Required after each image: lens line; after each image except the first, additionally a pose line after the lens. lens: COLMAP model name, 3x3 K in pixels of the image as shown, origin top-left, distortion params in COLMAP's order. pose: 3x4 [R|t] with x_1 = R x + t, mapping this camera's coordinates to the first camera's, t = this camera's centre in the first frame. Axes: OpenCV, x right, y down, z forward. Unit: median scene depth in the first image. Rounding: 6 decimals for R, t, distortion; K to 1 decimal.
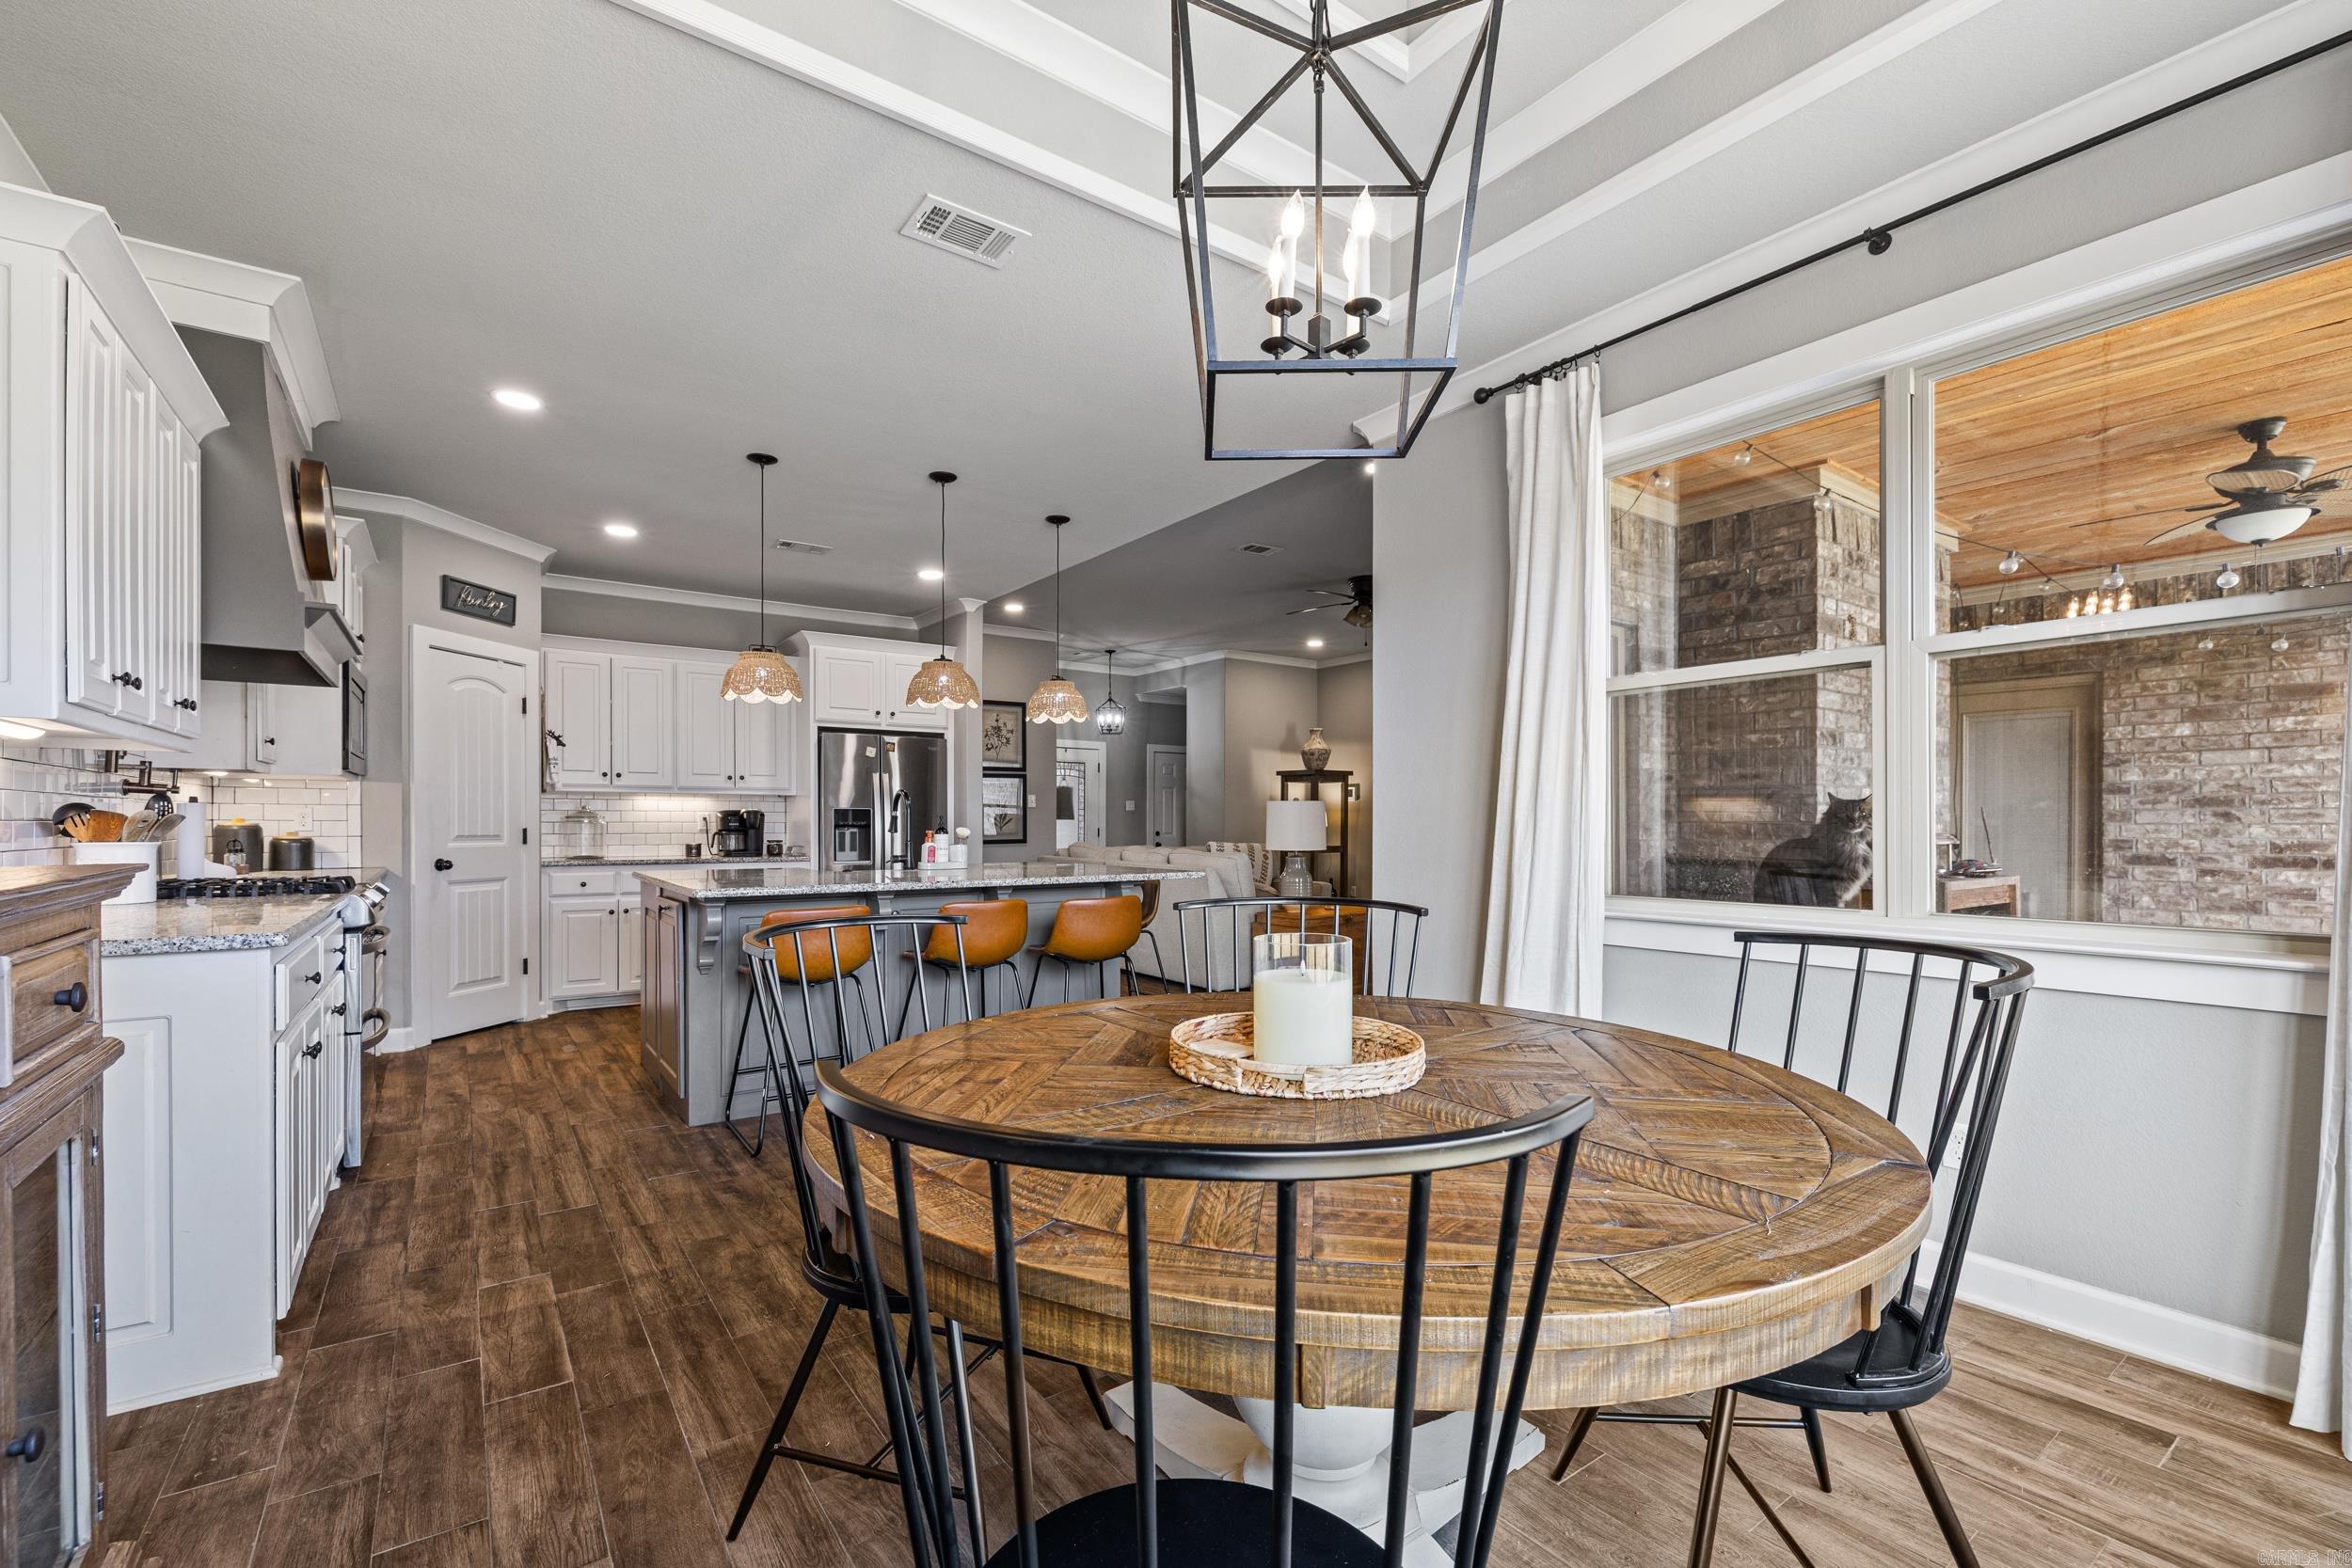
lens RADIAL K [[1019.3, 0, 1134.0], [0, 1019.3, 834.6], [0, 0, 1]] dist [0.001263, 0.000581]
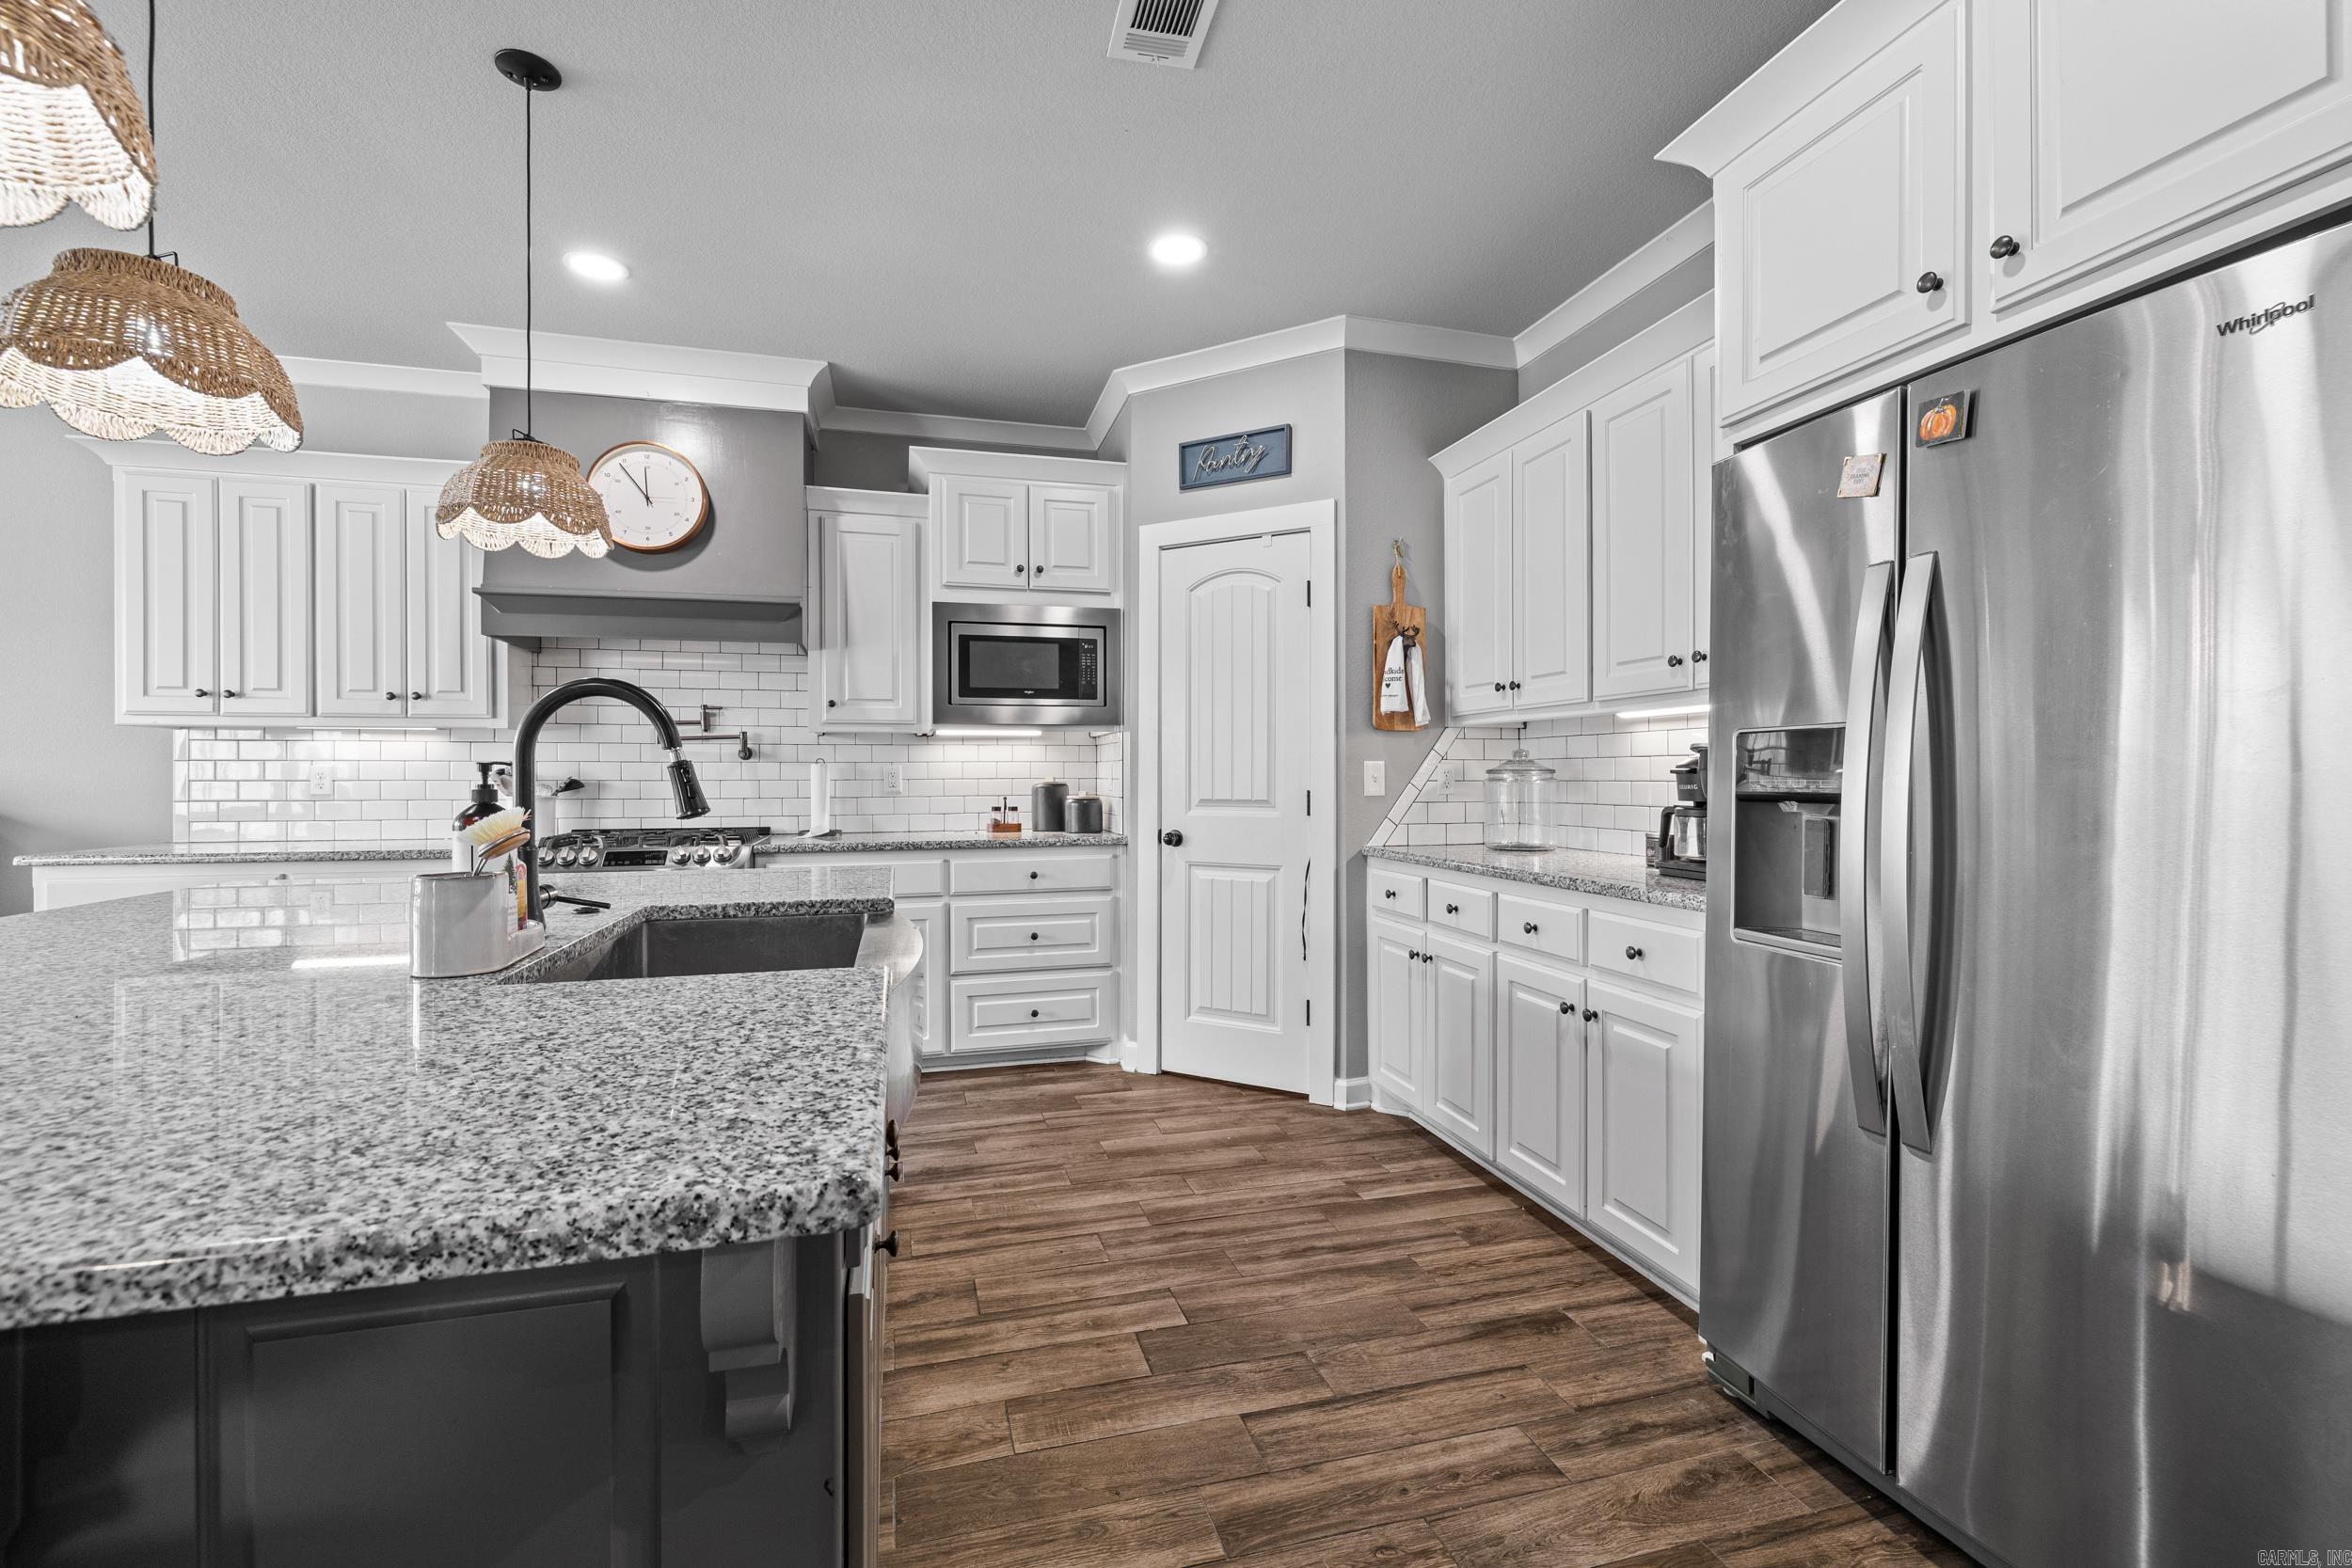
lens RADIAL K [[982.1, 0, 1166.2], [0, 982.1, 775.7], [0, 0, 1]] dist [-0.003992, -0.000205]
pose [[-0.316881, -0.001574, -0.948464, -0.001149], [-0.010813, 0.999940, 0.001953, -0.009369], [0.948404, 0.010875, -0.316879, 0.672276]]
